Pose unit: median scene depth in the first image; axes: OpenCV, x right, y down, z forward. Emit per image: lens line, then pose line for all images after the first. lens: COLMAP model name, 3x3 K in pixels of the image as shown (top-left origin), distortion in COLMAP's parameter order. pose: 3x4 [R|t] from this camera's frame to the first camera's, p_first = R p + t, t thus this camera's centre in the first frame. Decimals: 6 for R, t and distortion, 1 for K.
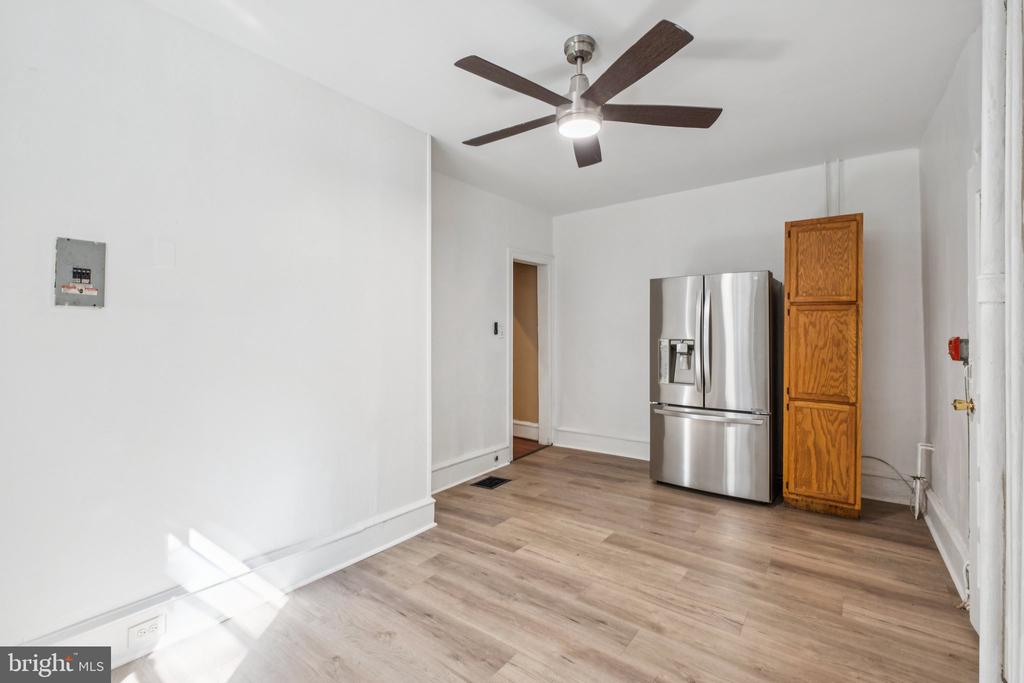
lens RADIAL K [[451.5, 0, 508.8], [0, 451.5, 334.6], [0, 0, 1]] dist [-0.000551, -0.000216]
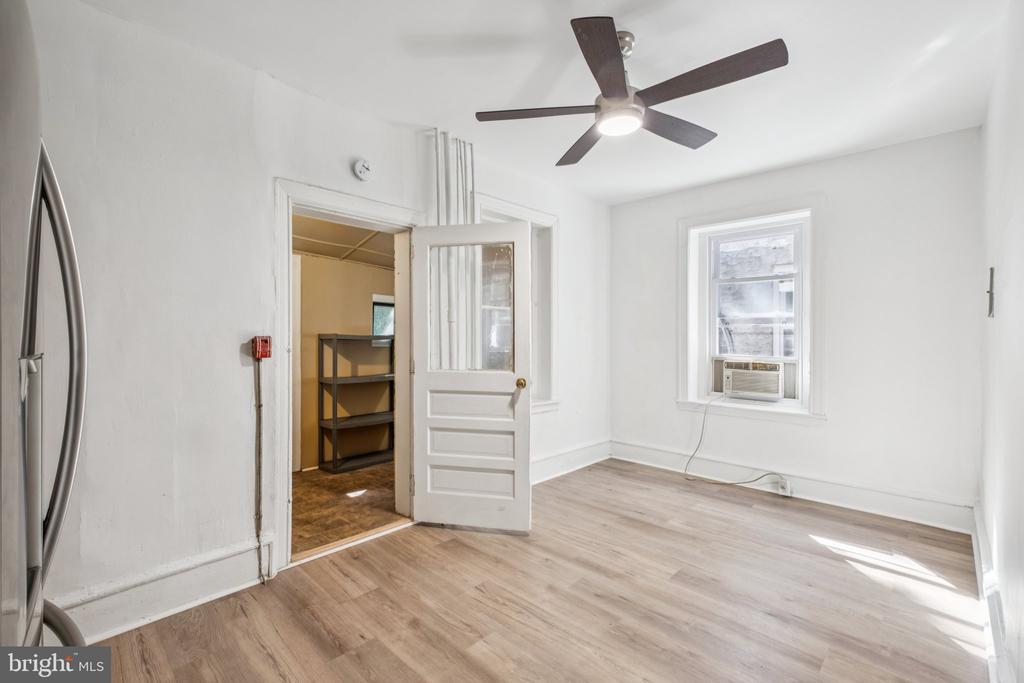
lens RADIAL K [[451.5, 0, 508.8], [0, 451.5, 334.6], [0, 0, 1]] dist [-0.000551, -0.000216]
pose [[-0.992505, -0.004355, 0.122126, 0.273084], [-0.004325, 0.999991, 0.000512, -0.006332], [-0.122127, -0.000020, -0.992514, 1.997334]]
